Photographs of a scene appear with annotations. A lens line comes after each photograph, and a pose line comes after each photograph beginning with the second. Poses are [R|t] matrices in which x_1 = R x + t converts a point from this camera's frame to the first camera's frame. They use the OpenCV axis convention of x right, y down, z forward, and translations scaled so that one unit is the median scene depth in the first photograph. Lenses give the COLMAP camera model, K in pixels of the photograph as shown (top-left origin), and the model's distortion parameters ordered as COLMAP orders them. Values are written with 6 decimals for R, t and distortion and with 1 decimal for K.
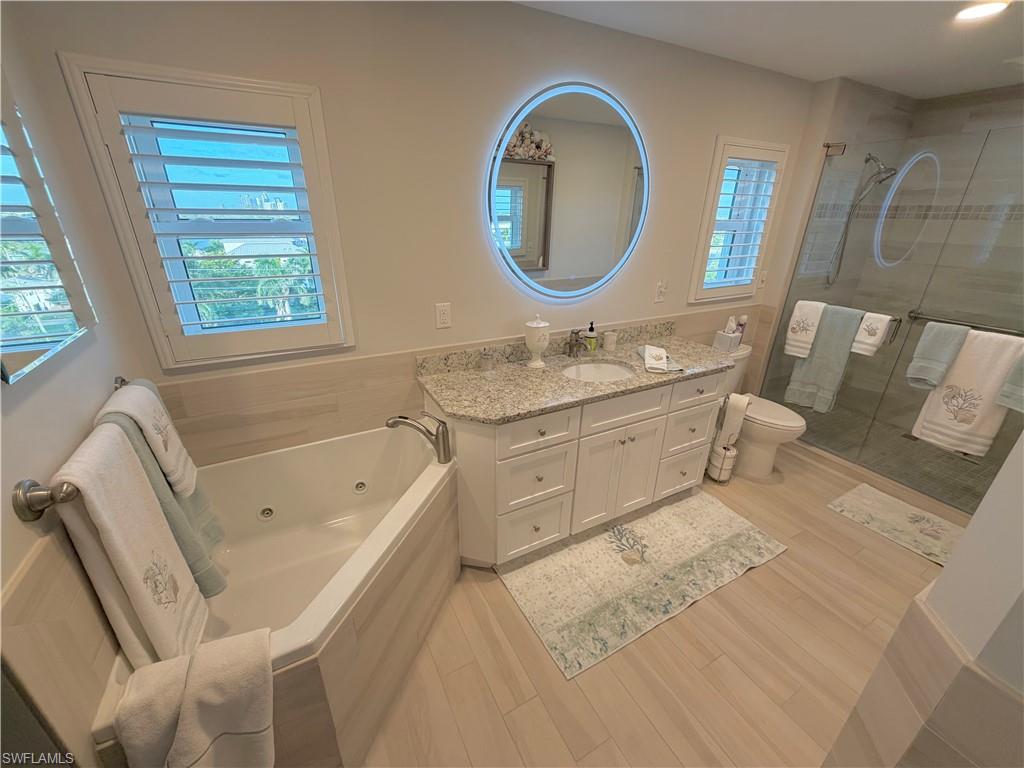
lens RADIAL K [[409.8, 0, 509.7], [0, 409.8, 385.7], [0, 0, 1]] dist [0.000430, 0.000791]
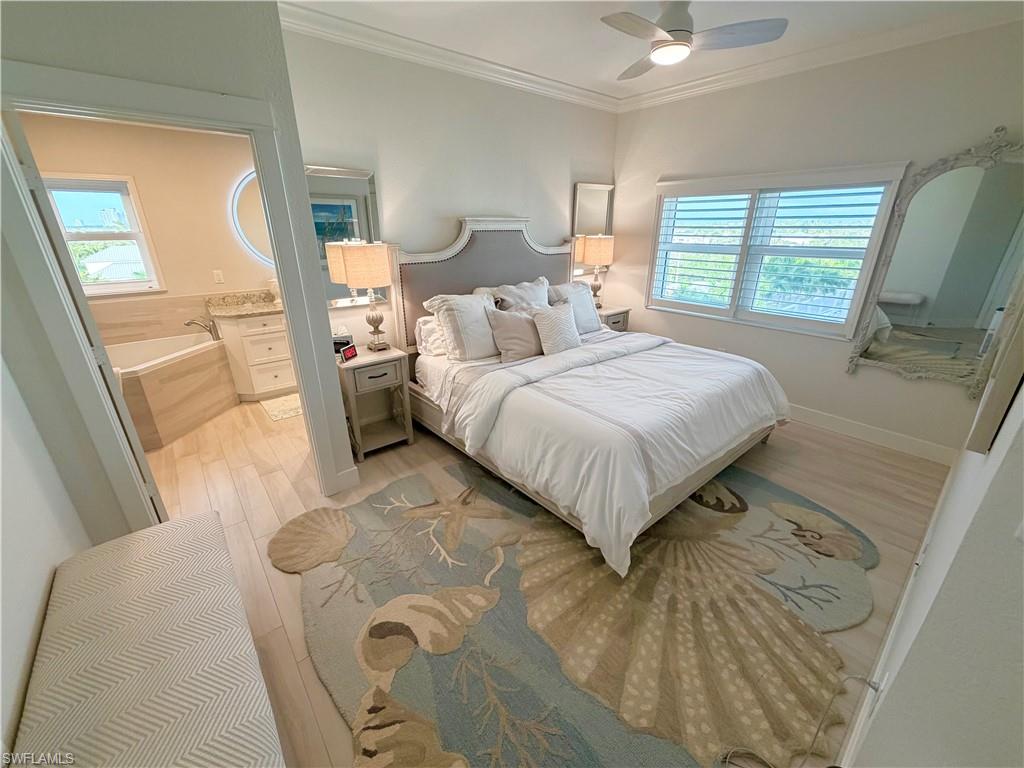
lens RADIAL K [[409.8, 0, 512.4], [0, 409.8, 383.2], [0, 0, 1]] dist [0.000430, 0.000791]
pose [[0.978479, -0.085951, 0.187595, 0.889018], [0.092772, 0.995297, -0.027872, 0.579402], [-0.184317, 0.044676, 0.981851, -1.328630]]
